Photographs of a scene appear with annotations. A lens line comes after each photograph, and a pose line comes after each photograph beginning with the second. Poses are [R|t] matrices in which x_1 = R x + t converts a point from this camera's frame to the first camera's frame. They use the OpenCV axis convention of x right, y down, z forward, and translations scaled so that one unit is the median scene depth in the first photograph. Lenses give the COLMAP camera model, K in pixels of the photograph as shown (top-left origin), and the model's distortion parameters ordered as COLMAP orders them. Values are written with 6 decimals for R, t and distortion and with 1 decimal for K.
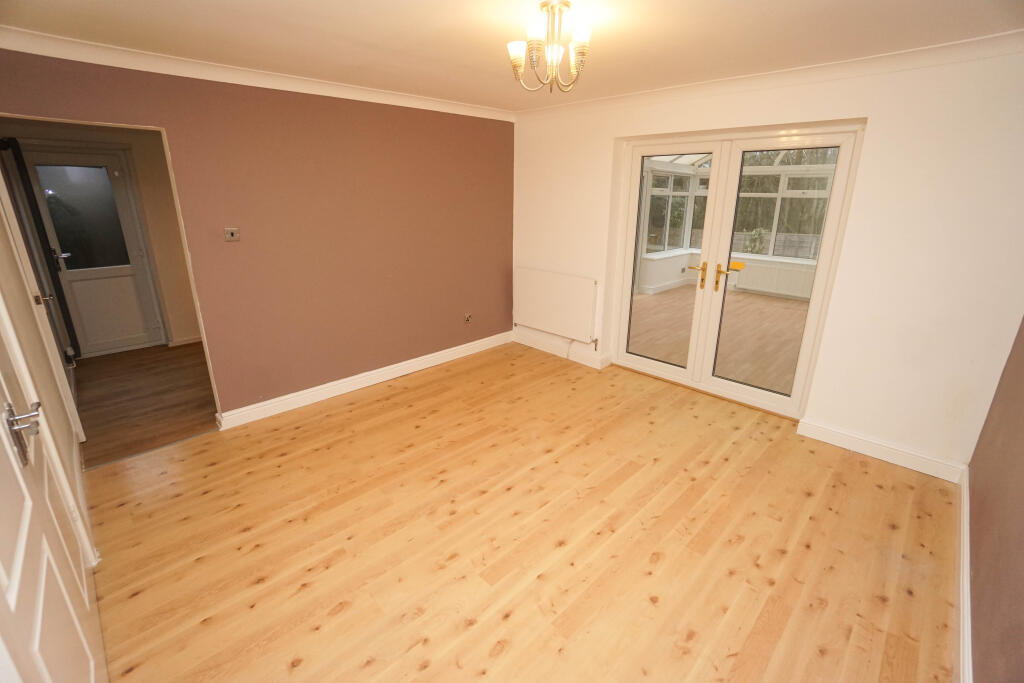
lens RADIAL K [[448.9, 0, 507.6], [0, 448.9, 338.6], [0, 0, 1]] dist [-0.042570, 0.000406]
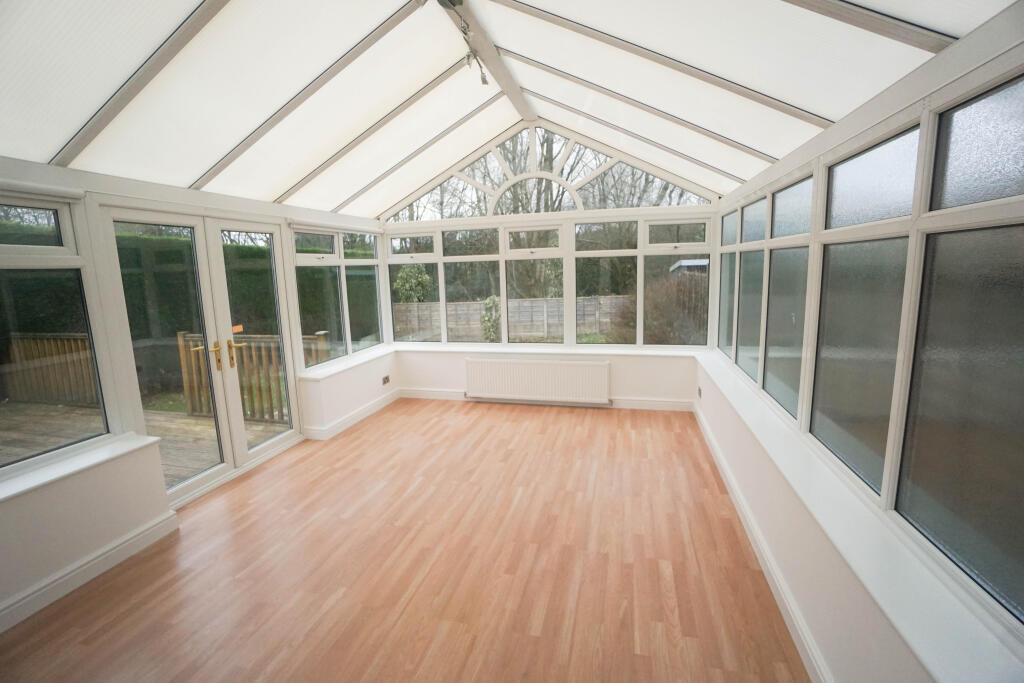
lens RADIAL K [[448.9, 0, 507.6], [0, 448.9, 338.6], [0, 0, 1]] dist [-0.042570, 0.000406]
pose [[0.860811, -0.108719, 0.497177, 0.253409], [0.184664, 0.977061, -0.106068, -0.120520], [-0.474241, 0.183115, 0.861141, 0.397959]]
